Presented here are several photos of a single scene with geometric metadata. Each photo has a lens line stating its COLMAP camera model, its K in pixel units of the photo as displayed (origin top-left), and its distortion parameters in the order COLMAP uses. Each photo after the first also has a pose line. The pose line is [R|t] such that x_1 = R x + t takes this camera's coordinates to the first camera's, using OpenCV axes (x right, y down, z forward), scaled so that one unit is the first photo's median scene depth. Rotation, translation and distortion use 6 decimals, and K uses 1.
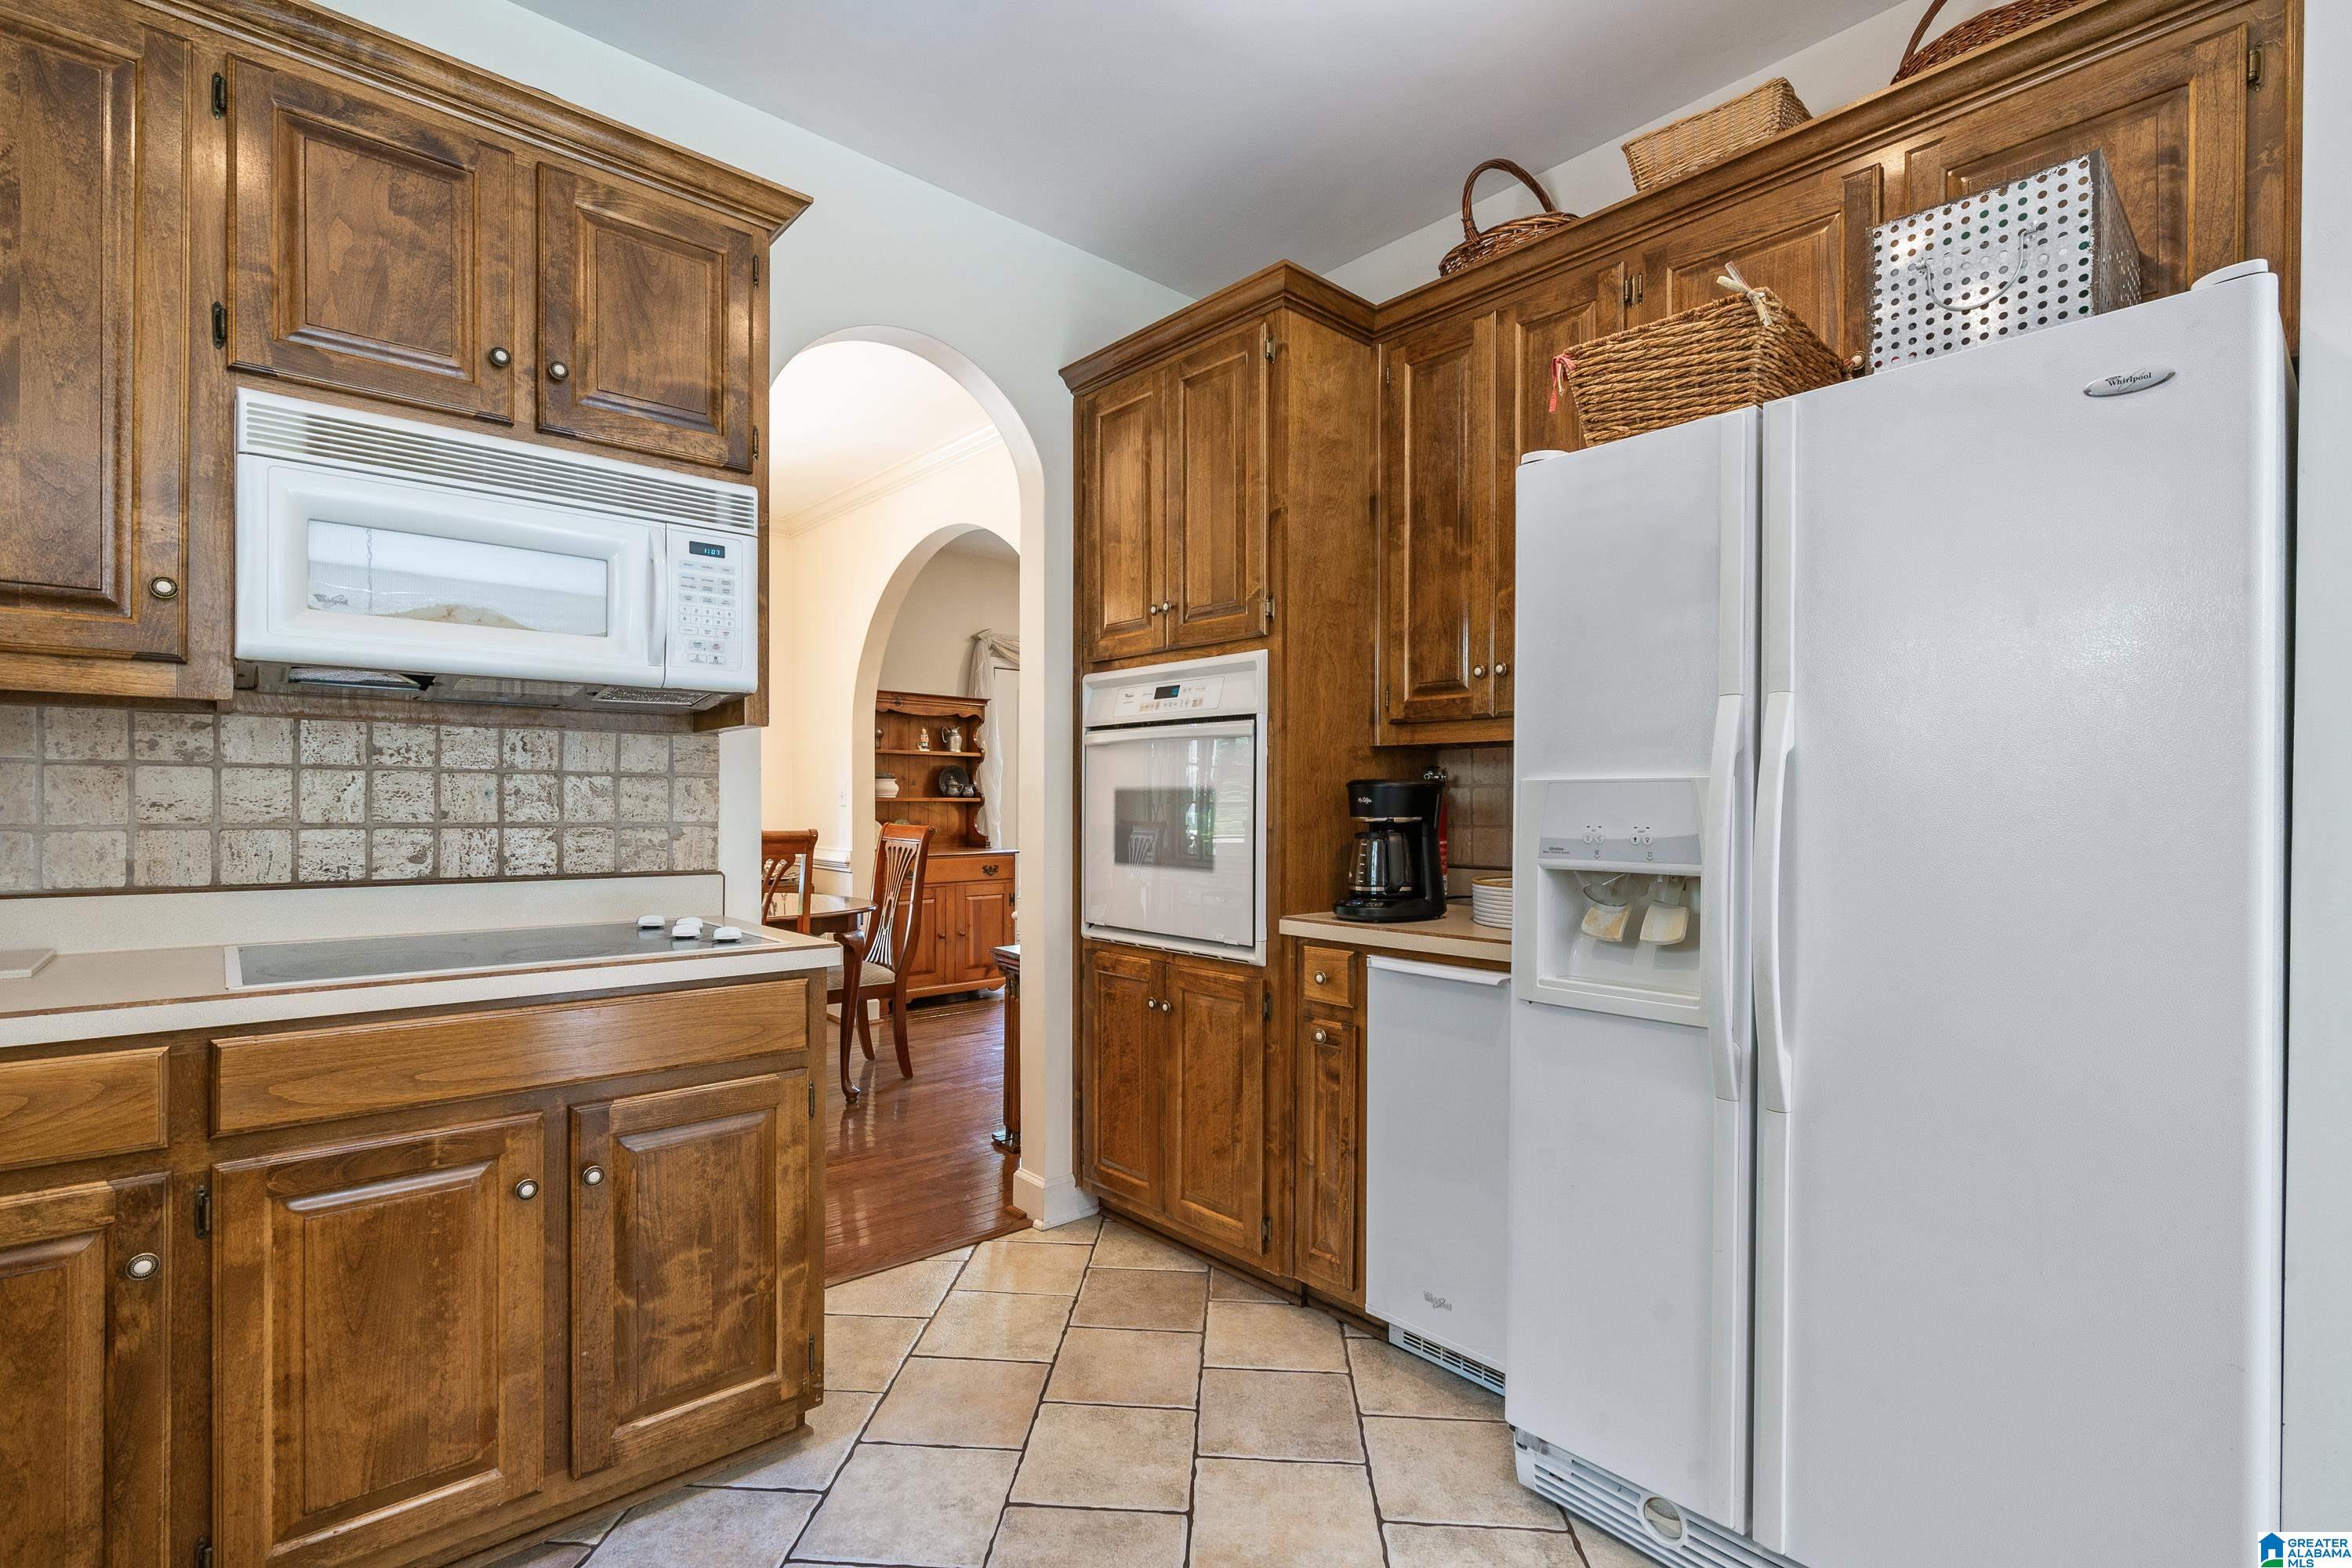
lens RADIAL K [[1070.4, 0, 1175.4], [0, 1070.4, 815.2], [0, 0, 1]] dist [-0.000646, -0.000090]
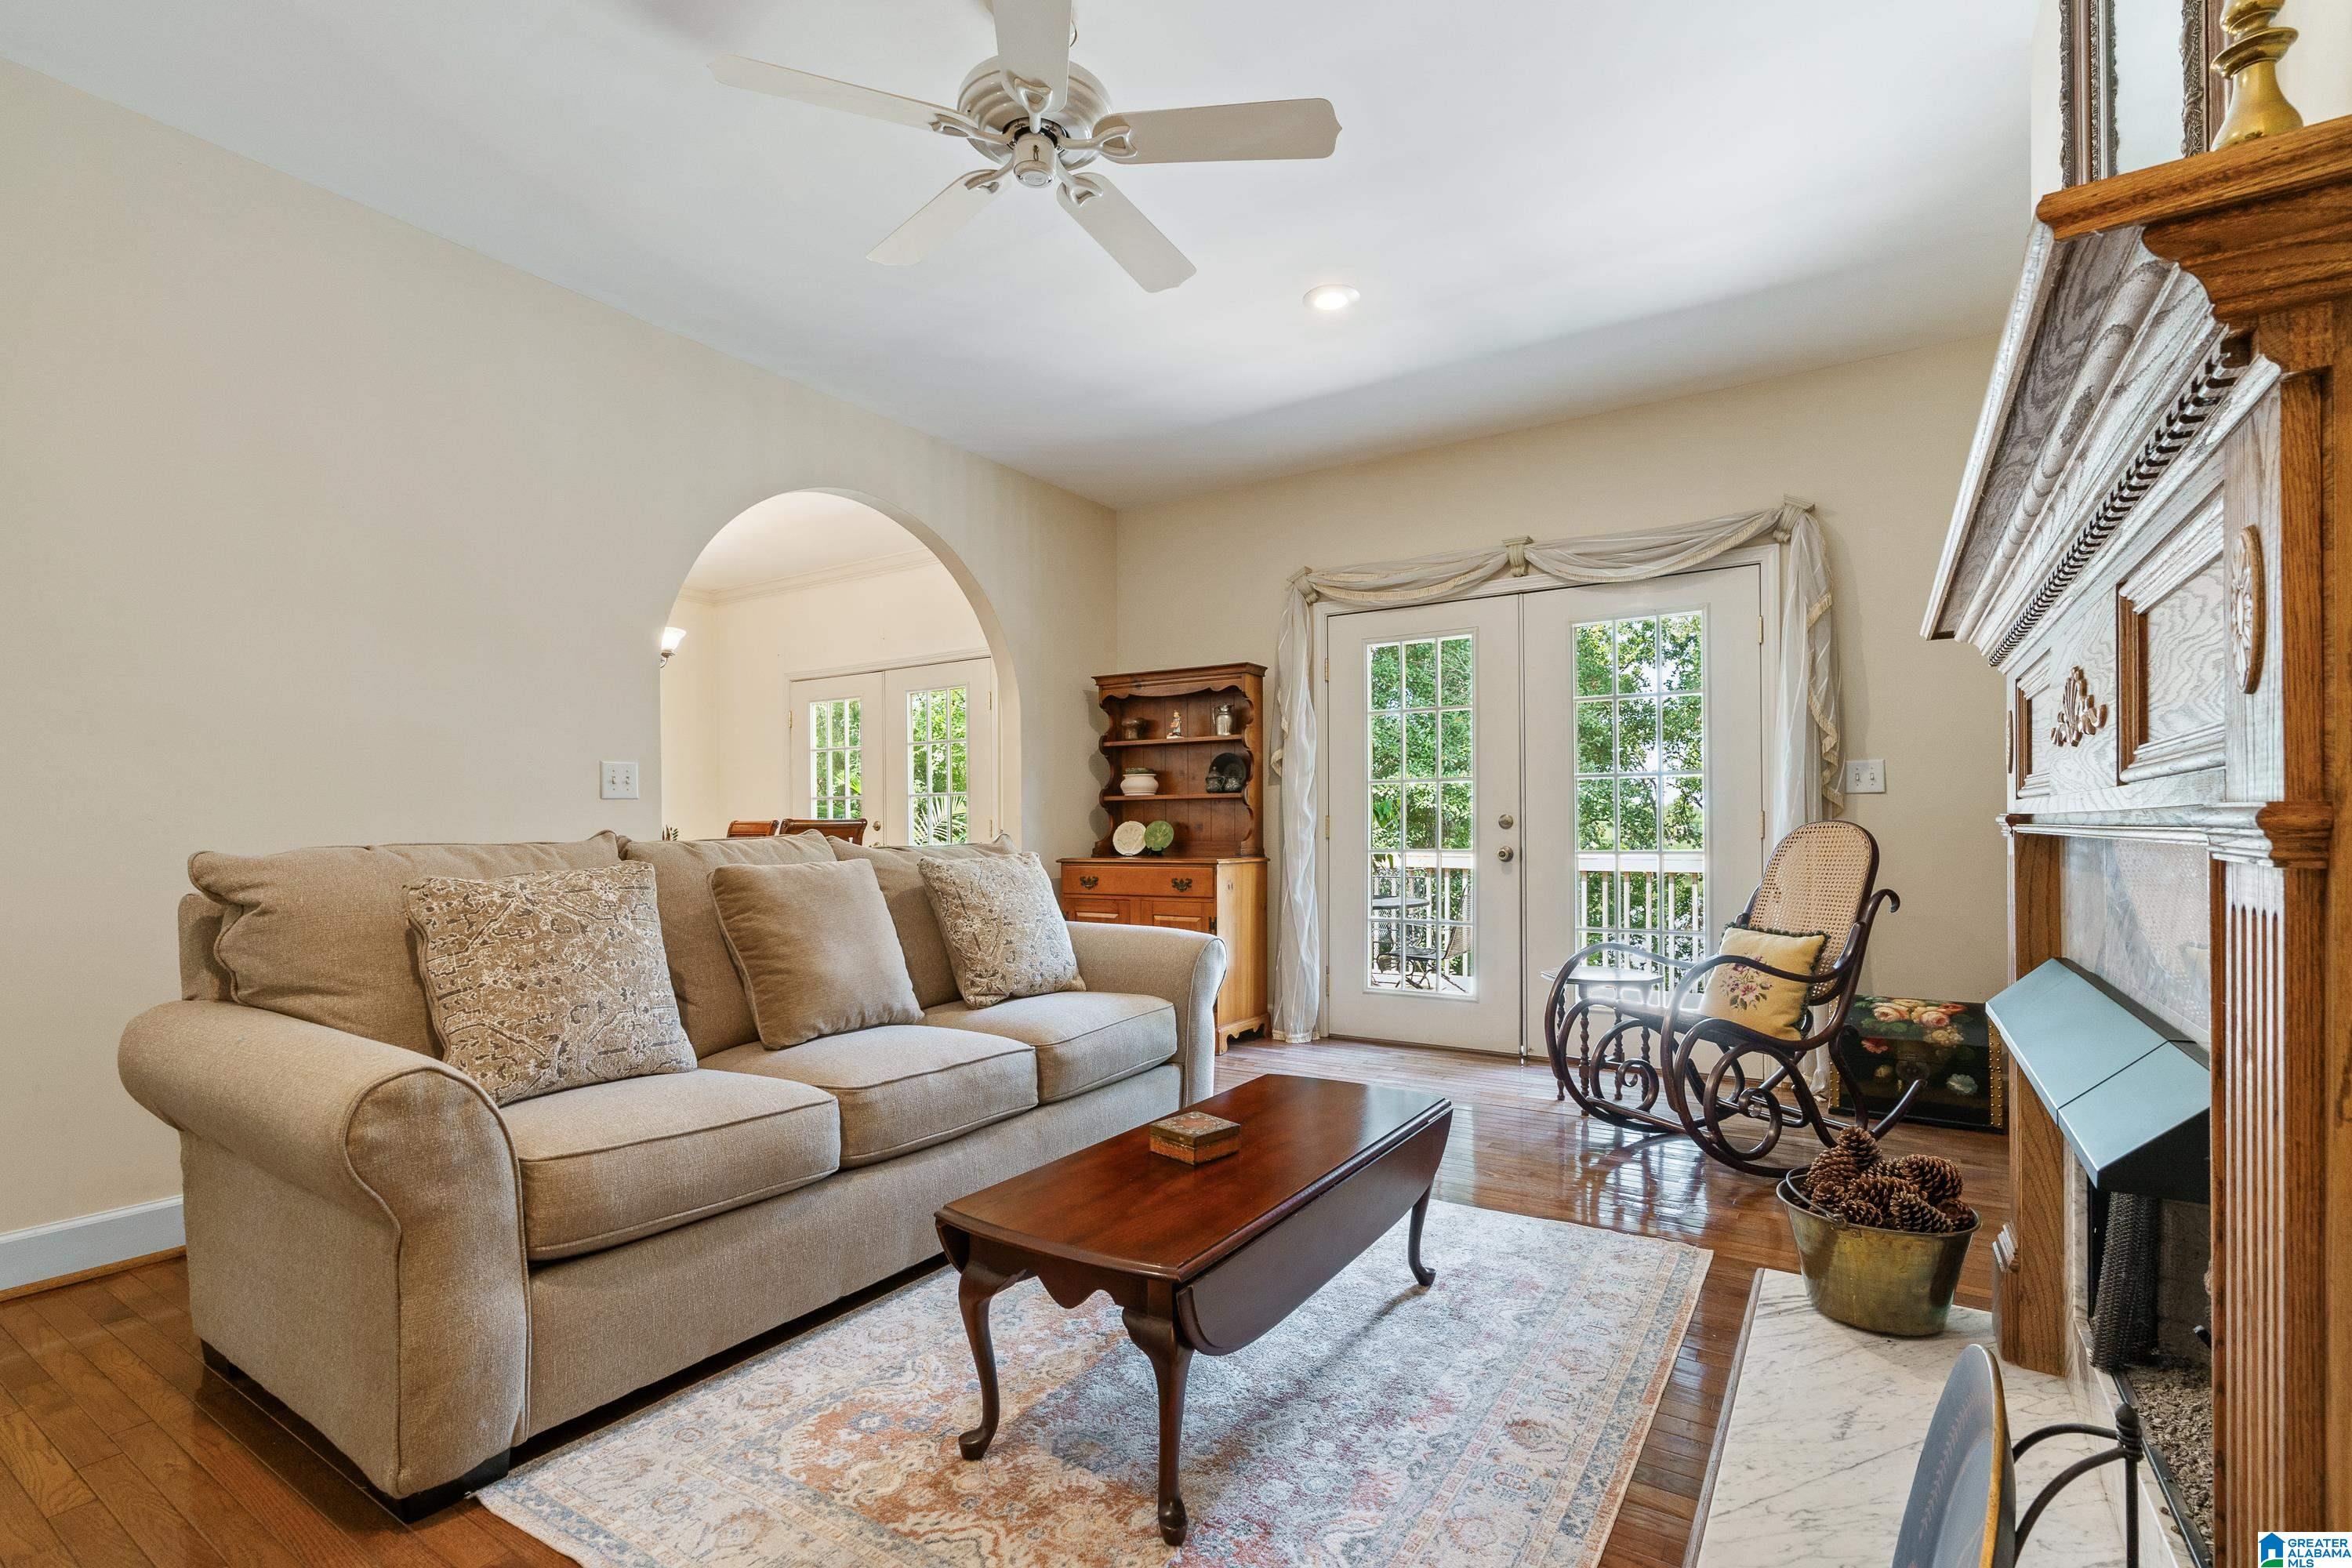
lens RADIAL K [[1070.4, 0, 1175.4], [0, 1070.4, 815.2], [0, 0, 1]] dist [-0.000646, -0.000090]
pose [[0.265552, -0.005979, -0.964078, 0.575441], [-0.003071, 0.999970, -0.007048, 0.006148], [0.964092, 0.004832, 0.265526, 0.779175]]
